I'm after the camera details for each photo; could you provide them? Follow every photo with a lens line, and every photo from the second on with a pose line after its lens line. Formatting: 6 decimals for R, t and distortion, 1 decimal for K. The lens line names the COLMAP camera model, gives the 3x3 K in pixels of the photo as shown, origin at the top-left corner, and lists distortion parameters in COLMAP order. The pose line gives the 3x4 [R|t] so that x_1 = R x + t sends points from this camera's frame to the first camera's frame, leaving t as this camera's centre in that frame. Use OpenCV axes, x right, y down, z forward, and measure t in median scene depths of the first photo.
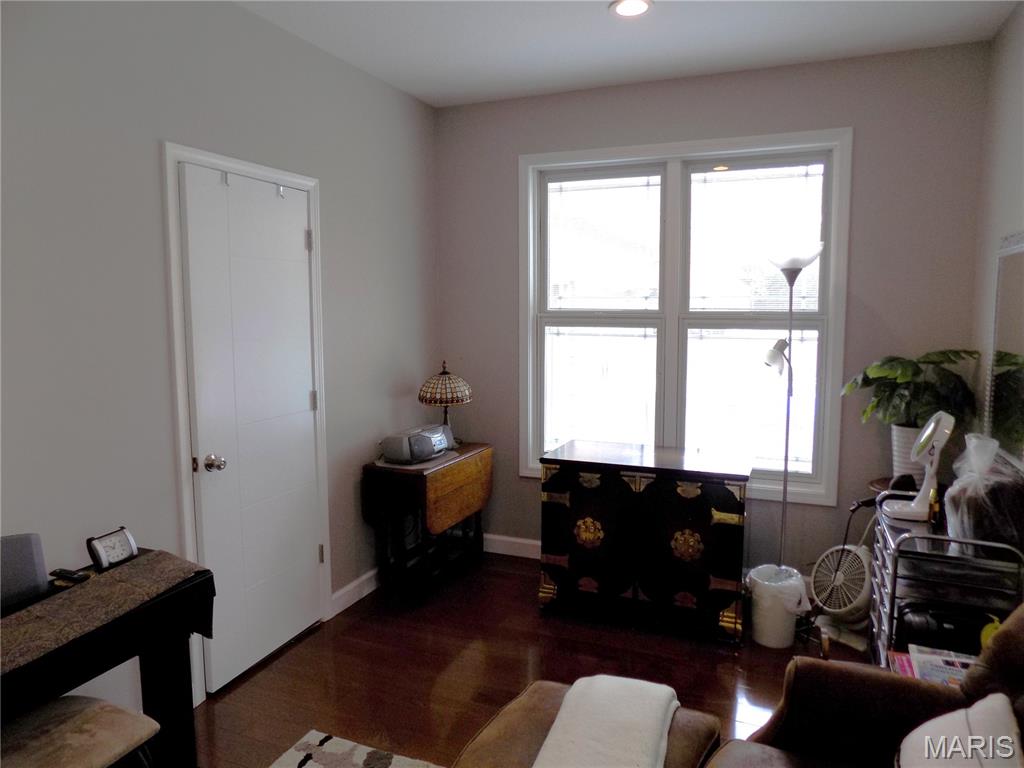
lens RADIAL K [[685.5, 0, 516.6], [0, 685.5, 373.5], [0, 0, 1]] dist [-0.068951, 0.068549]
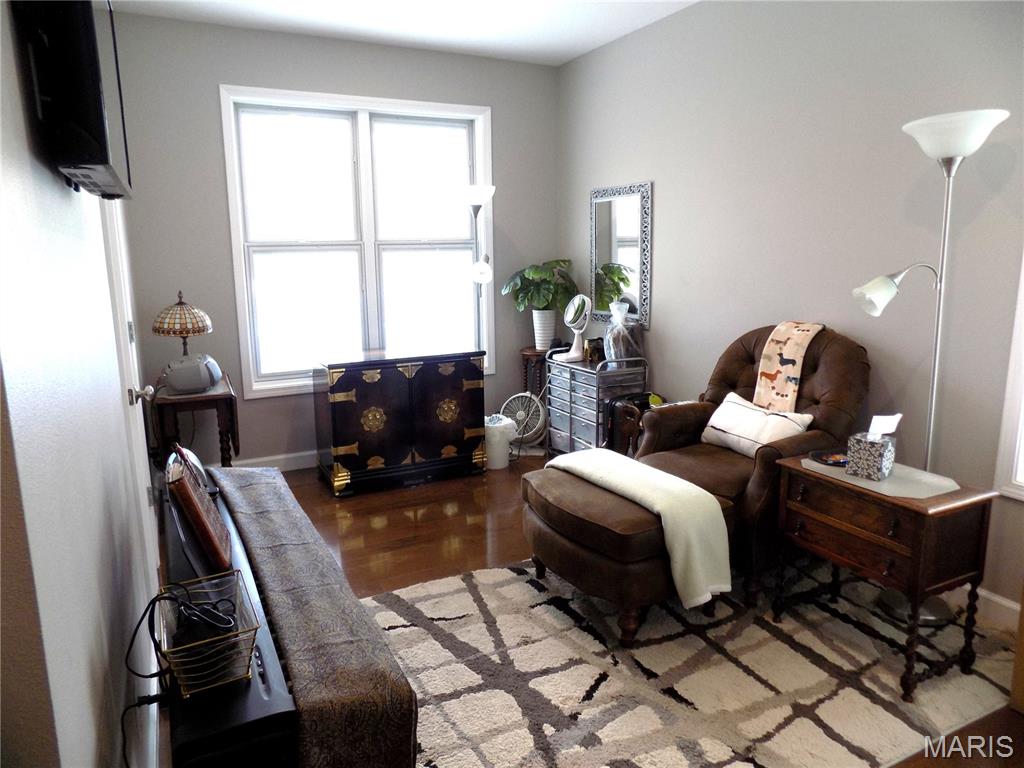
lens RADIAL K [[685.5, 0, 516.6], [0, 685.5, 373.5], [0, 0, 1]] dist [-0.068951, 0.068549]
pose [[0.647715, -0.142112, 0.748511, -0.638801], [0.087277, 0.989822, 0.112403, 0.037799], [-0.756867, -0.007477, 0.653526, 0.011307]]
